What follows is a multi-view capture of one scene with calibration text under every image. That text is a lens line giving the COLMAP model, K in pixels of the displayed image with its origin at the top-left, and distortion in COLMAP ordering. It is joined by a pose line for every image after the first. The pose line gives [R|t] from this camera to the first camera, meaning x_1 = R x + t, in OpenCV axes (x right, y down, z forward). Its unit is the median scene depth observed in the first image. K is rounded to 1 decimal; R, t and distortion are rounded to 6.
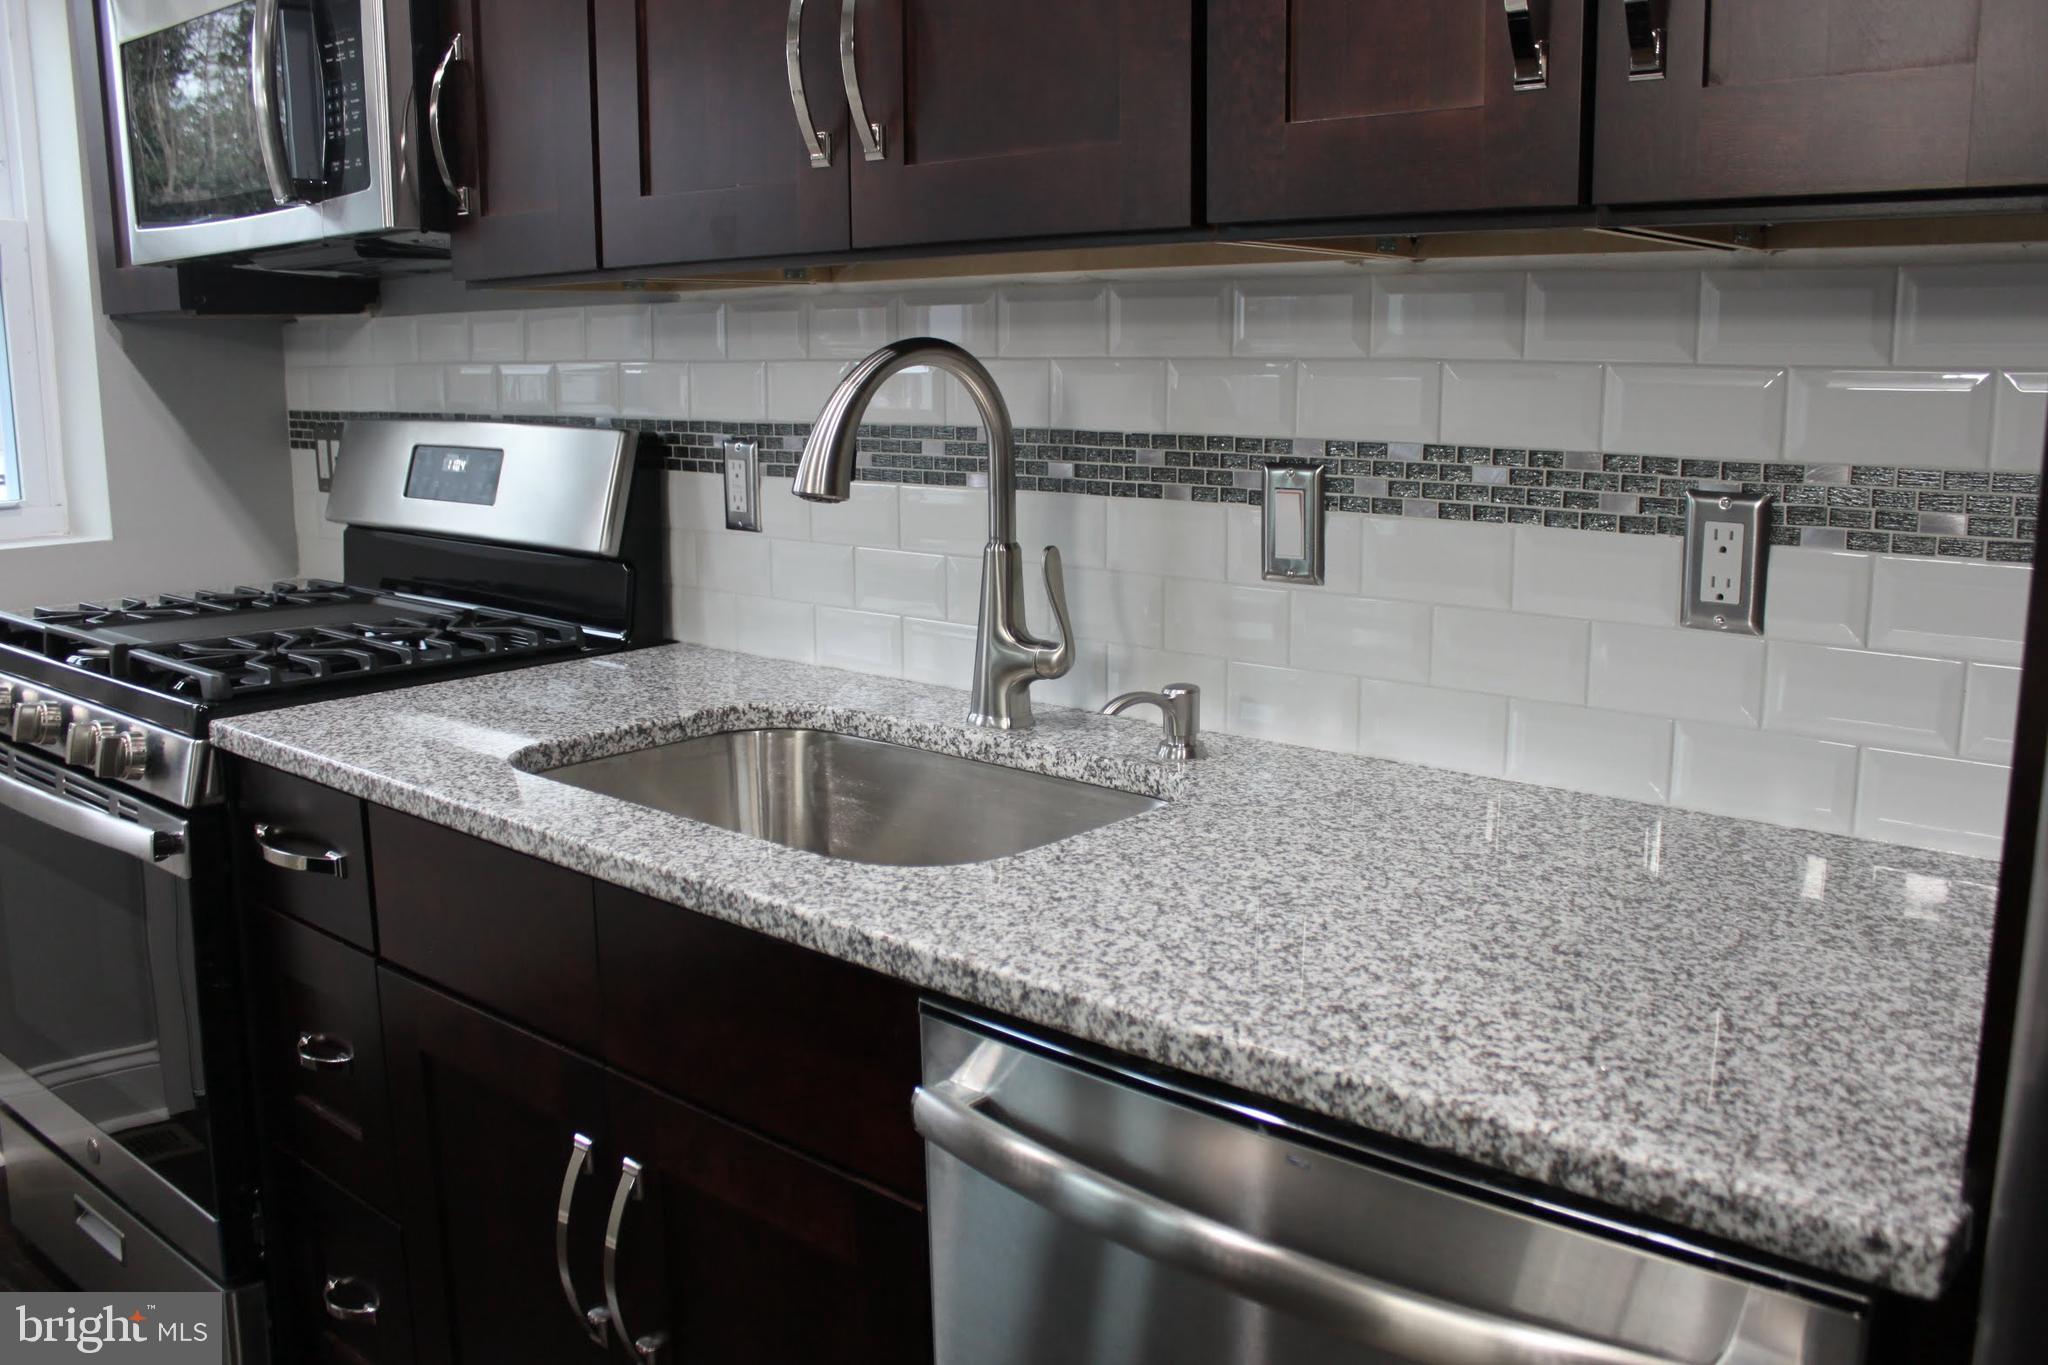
lens RADIAL K [[1727.3, 0, 1033.2], [0, 1727.3, 673.7], [0, 0, 1]] dist [-0.161454, 0.135238]
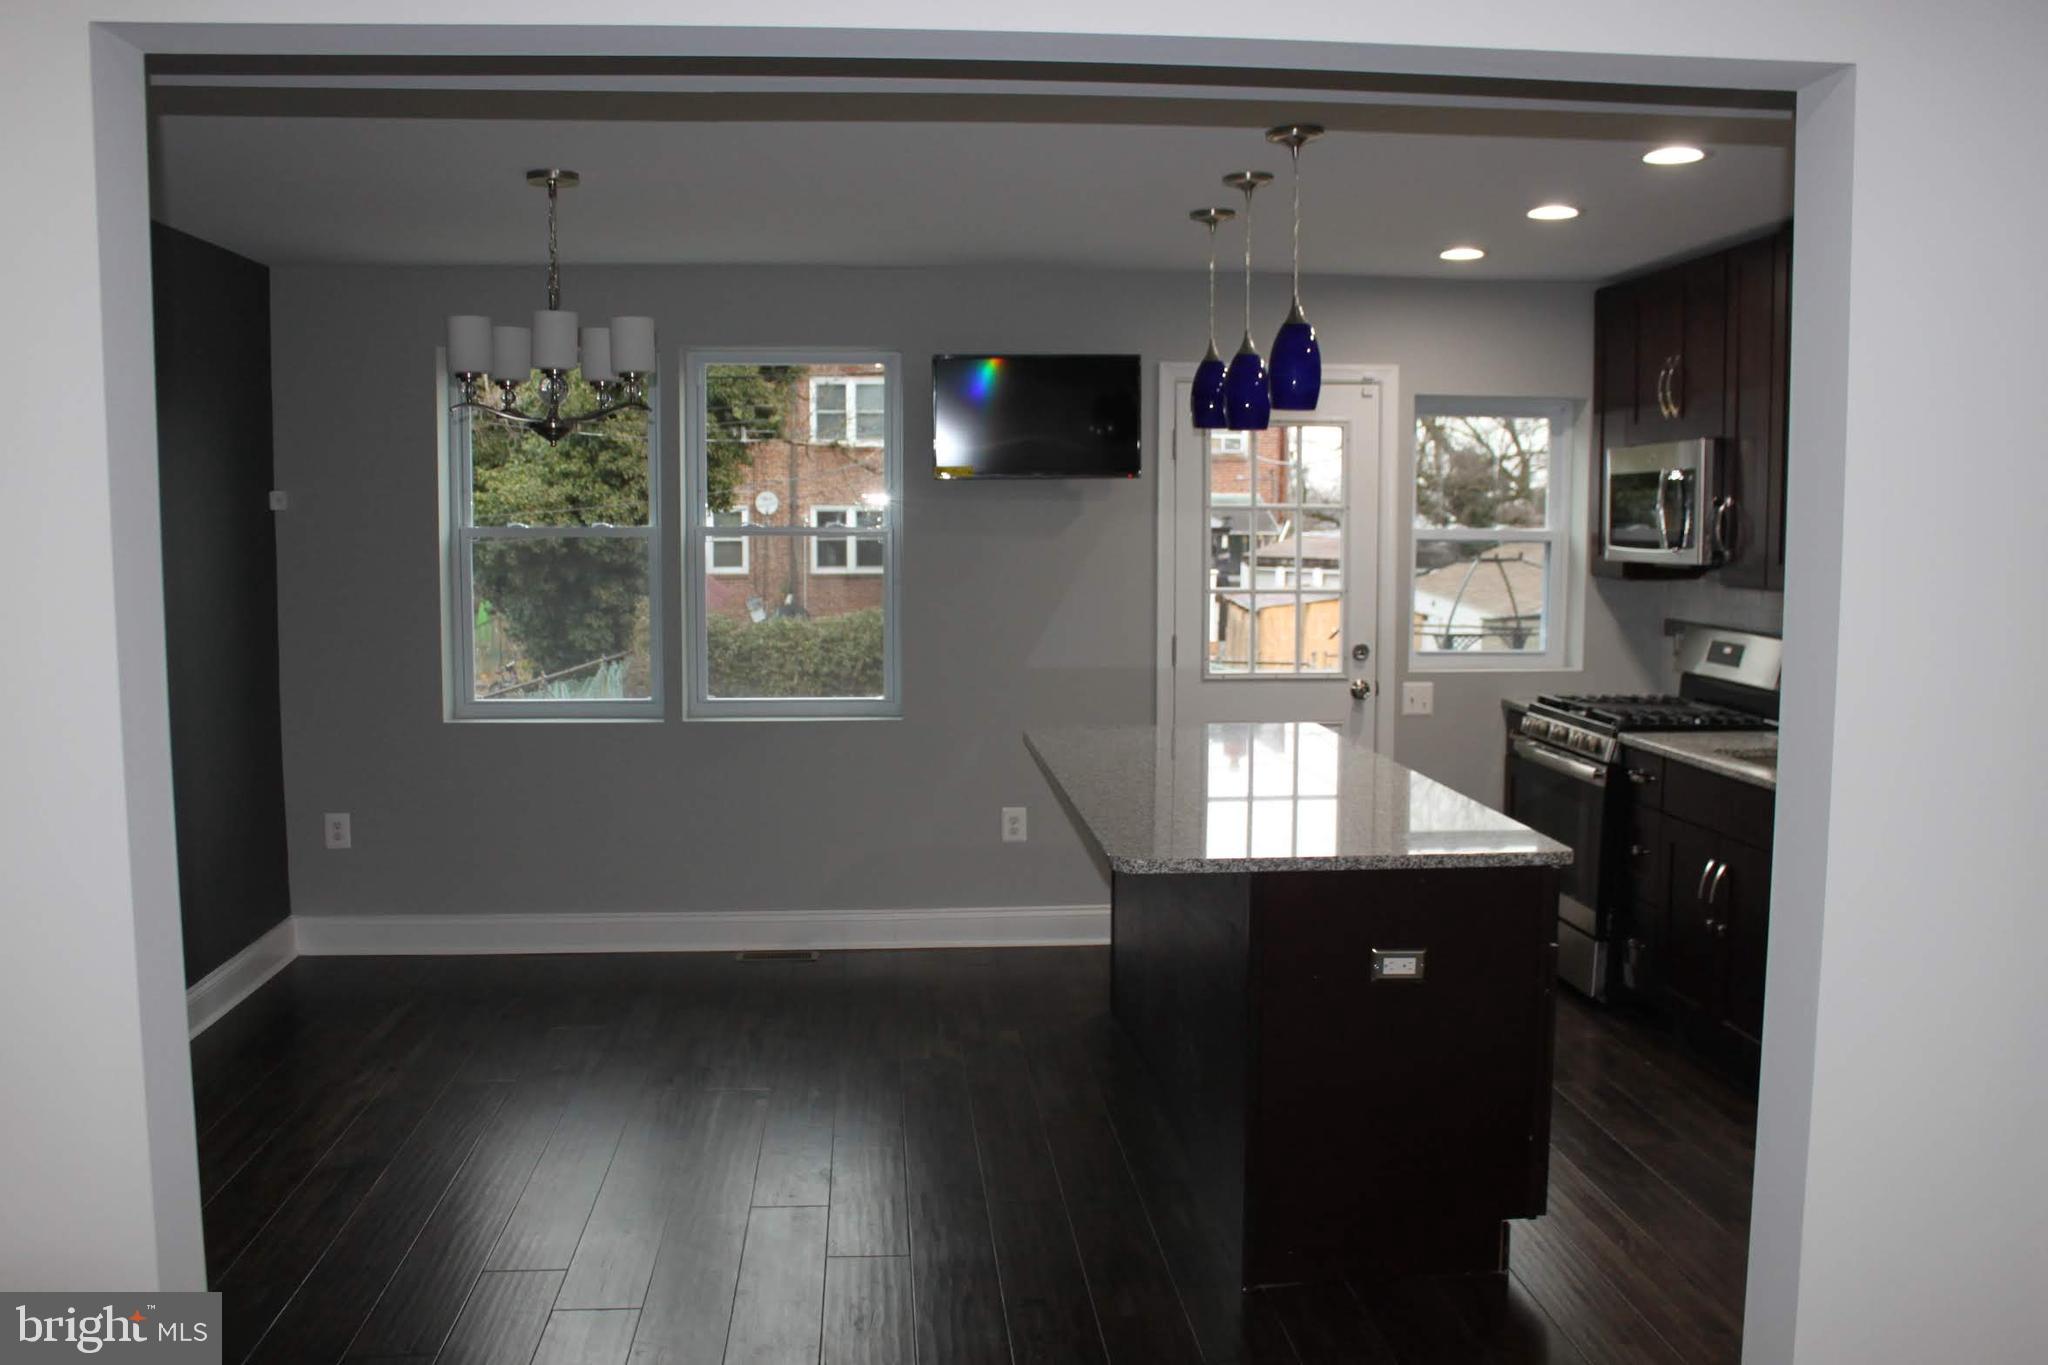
lens RADIAL K [[1792.4, 0, 1044.4], [0, 1792.4, 679.5], [0, 0, 1]] dist [-0.134290, 0.015844]
pose [[0.717484, 0.070298, -0.693019, 0.851582], [-0.133745, 0.990286, -0.038014, 0.173468], [0.683615, 0.119962, 0.719916, -1.774994]]
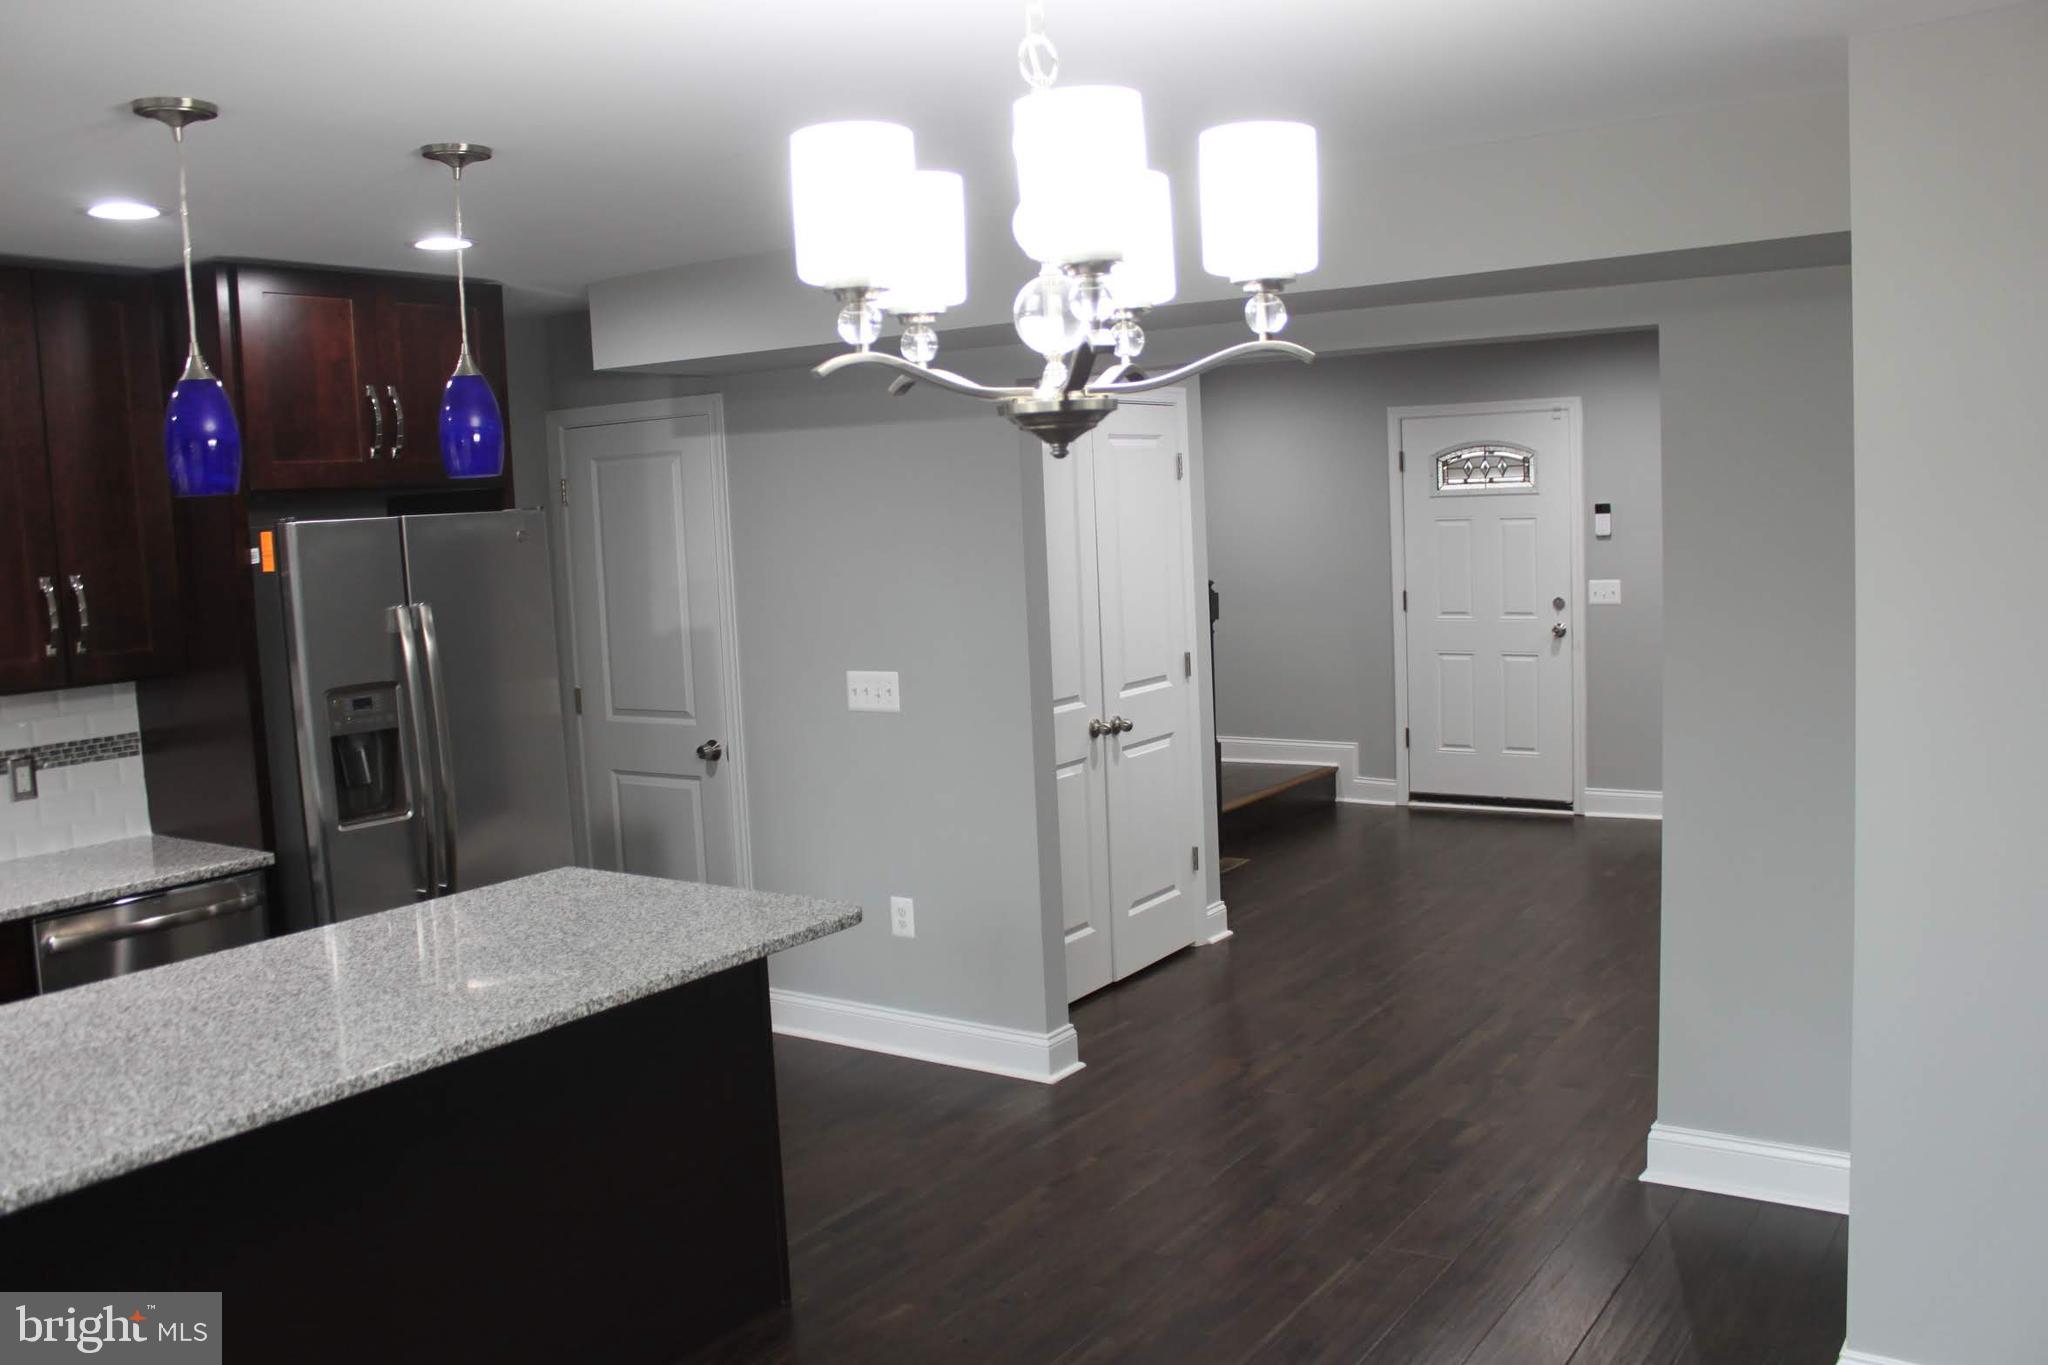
lens RADIAL K [[1727.3, 0, 1036.0], [0, 1727.3, 680.9], [0, 0, 1]] dist [-0.161454, 0.135238]
pose [[-0.117253, -0.089474, 0.989063, -2.126445], [0.228129, 0.966873, 0.114512, -0.121765], [-0.966545, 0.239061, -0.092958, -0.465411]]
